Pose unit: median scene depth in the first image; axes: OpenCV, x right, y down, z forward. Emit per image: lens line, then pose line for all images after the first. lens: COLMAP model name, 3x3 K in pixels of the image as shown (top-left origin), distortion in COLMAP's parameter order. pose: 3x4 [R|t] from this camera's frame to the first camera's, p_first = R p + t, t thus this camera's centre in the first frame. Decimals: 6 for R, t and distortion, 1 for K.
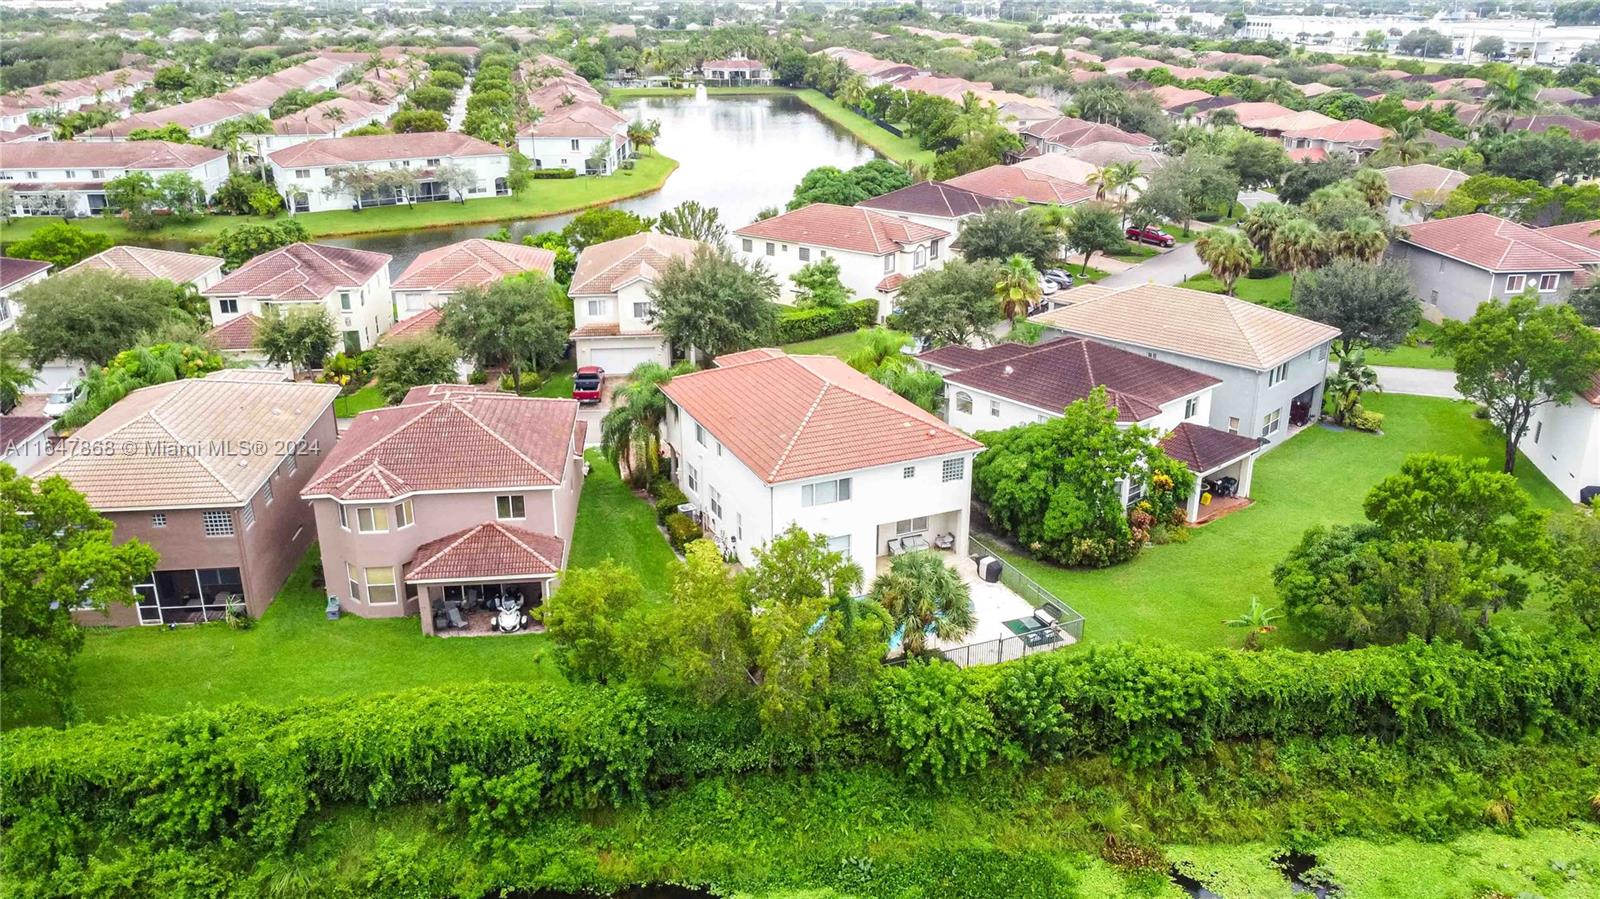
lens RADIAL K [[1213.5, 0, 791.9], [0, 1213.5, 451.1], [0, 0, 1]] dist [0.003862, -0.000995]
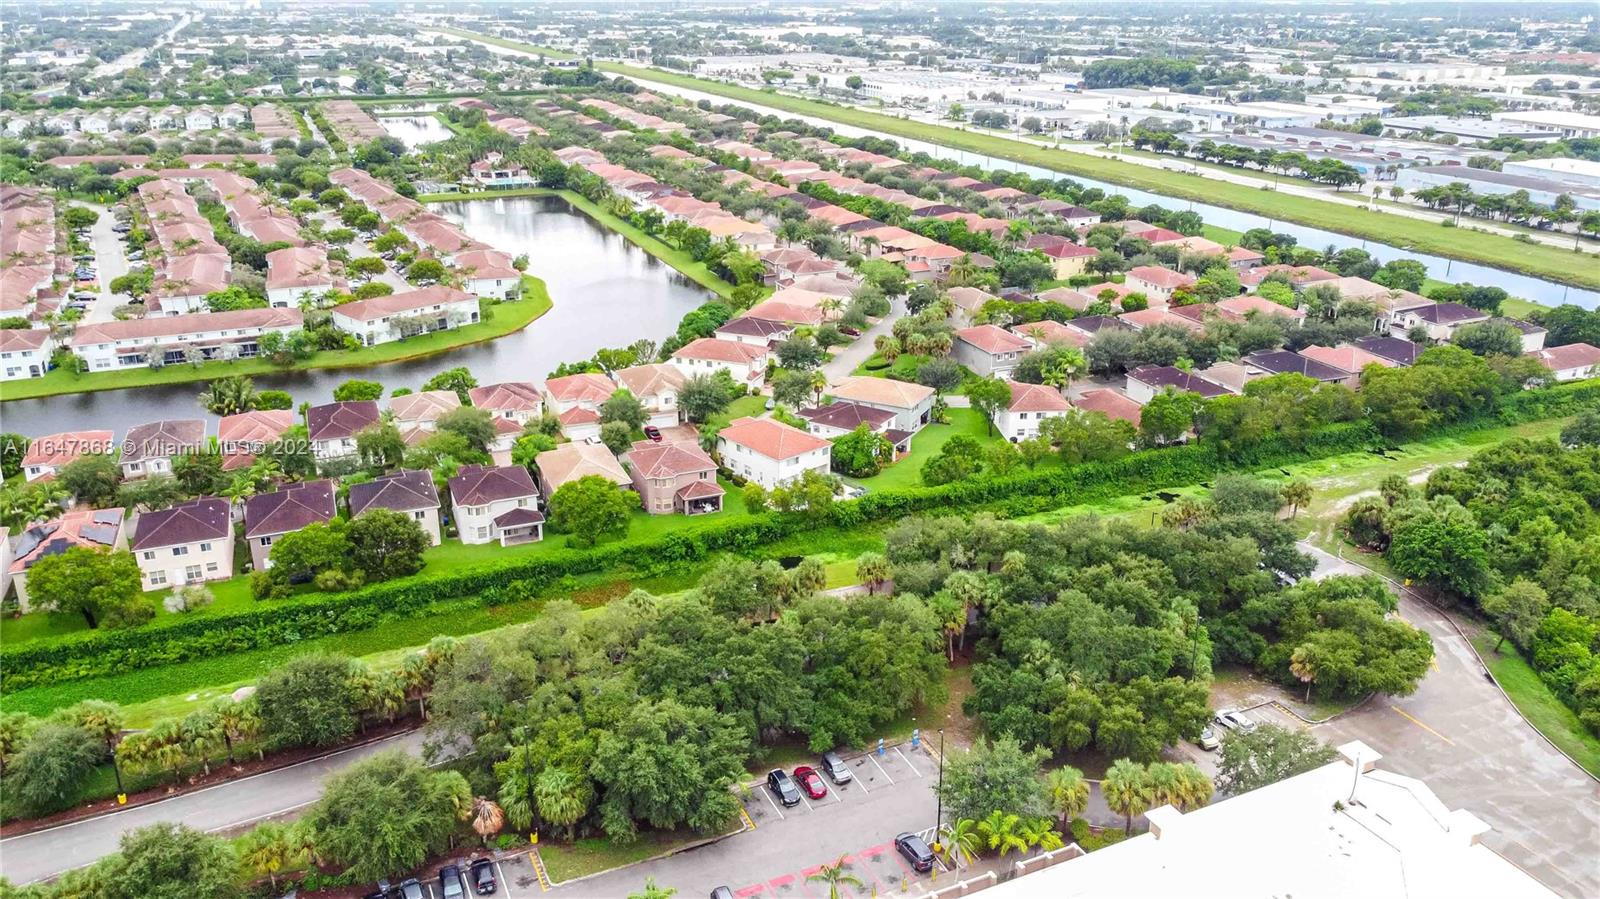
lens RADIAL K [[1213.5, 0, 791.9], [0, 1213.5, 451.1], [0, 0, 1]] dist [0.003862, -0.000995]
pose [[0.957627, -0.100181, 0.270027, -0.637436], [0.099794, 0.994892, 0.015198, -0.033287], [-0.270170, 0.012393, 0.962733, -1.614718]]
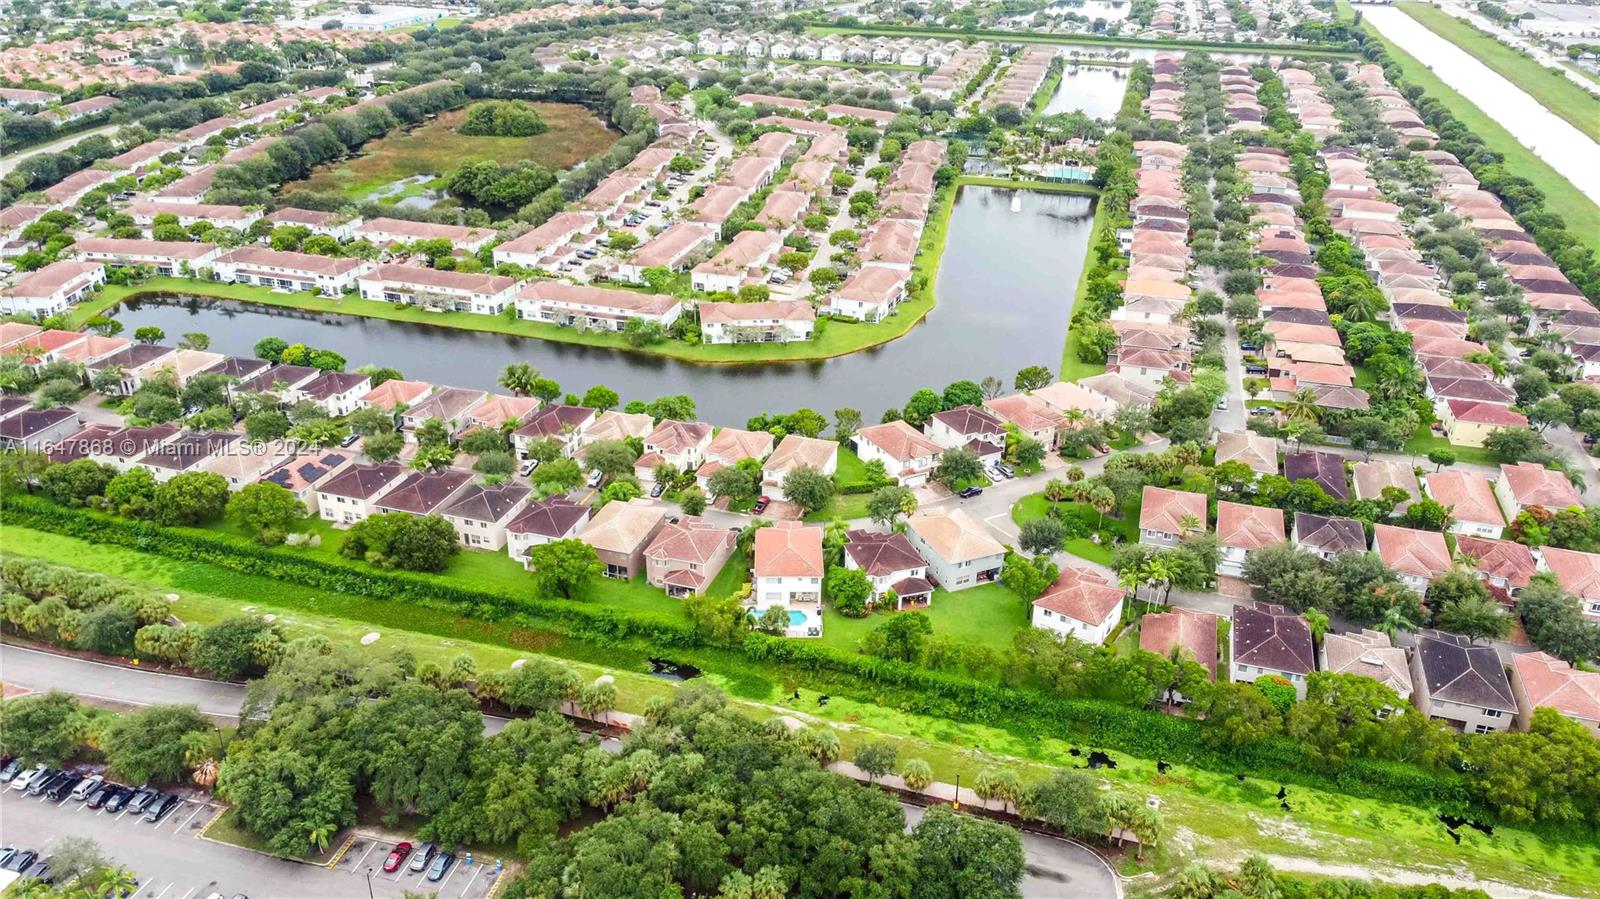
lens RADIAL K [[1213.5, 0, 791.9], [0, 1213.5, 451.1], [0, 0, 1]] dist [0.003862, -0.000995]
pose [[0.920382, 0.184224, -0.344904, 0.918975], [-0.152363, 0.981307, 0.117565, -0.570028], [0.360115, -0.055654, 0.931246, -1.698633]]
